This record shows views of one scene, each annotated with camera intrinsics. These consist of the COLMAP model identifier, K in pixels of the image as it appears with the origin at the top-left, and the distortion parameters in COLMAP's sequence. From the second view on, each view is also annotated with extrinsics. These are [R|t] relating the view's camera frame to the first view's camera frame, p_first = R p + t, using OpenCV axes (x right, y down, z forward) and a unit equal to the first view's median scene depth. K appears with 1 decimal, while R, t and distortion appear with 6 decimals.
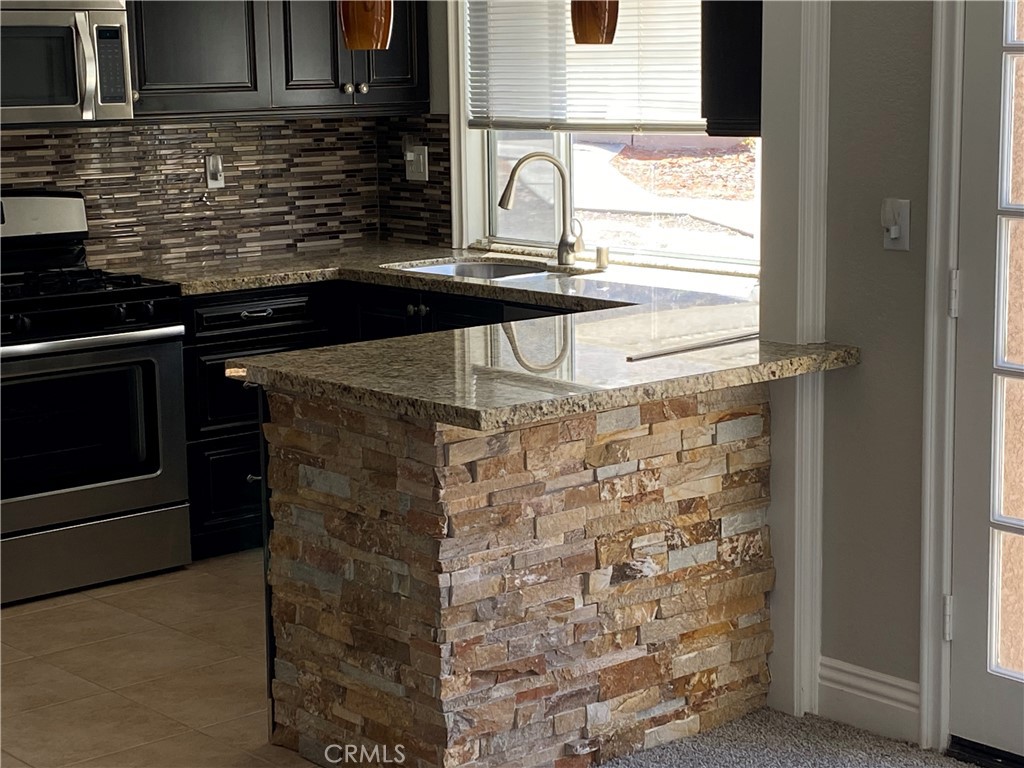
lens RADIAL K [[2016.8, 0, 512.0], [0, 2016.8, 384.0], [0, 0, 1]] dist [-0.007293, 0.007051]
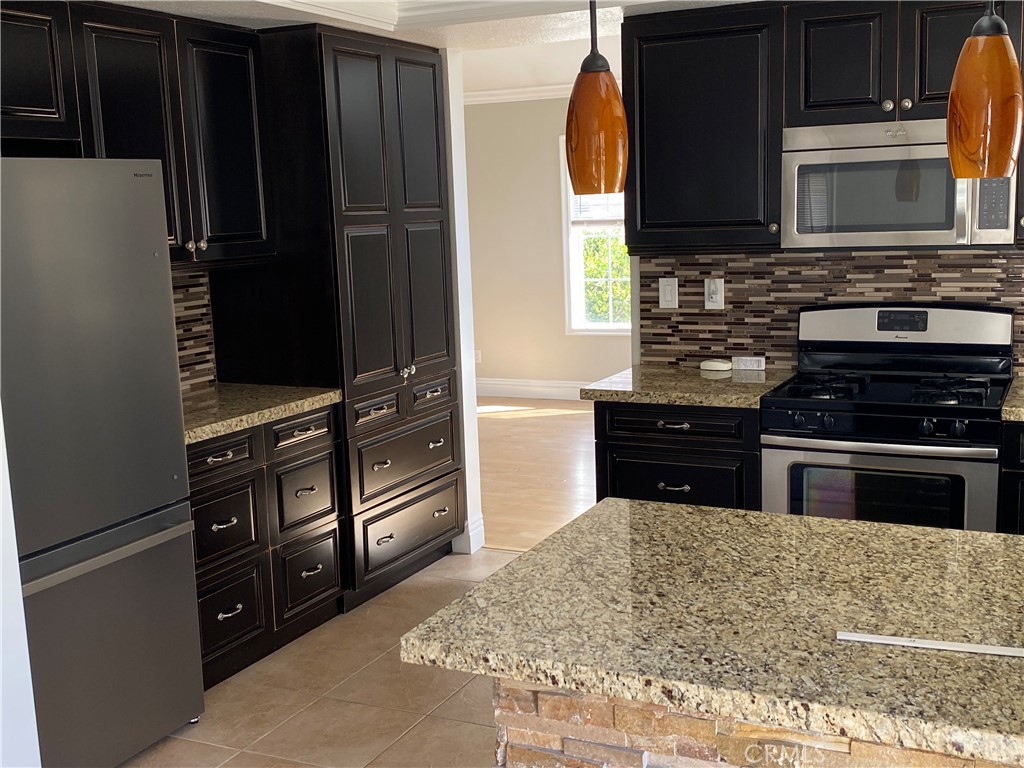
lens RADIAL K [[1143.0, 0, 512.0], [0, 1143.0, 384.0], [0, 0, 1]] dist [-0.003549, 0.010962]
pose [[0.414499, 0.144108, -0.898568, 0.367902], [-0.132343, 0.986431, 0.097151, -0.125498], [0.900375, 0.078650, 0.427946, 0.786529]]
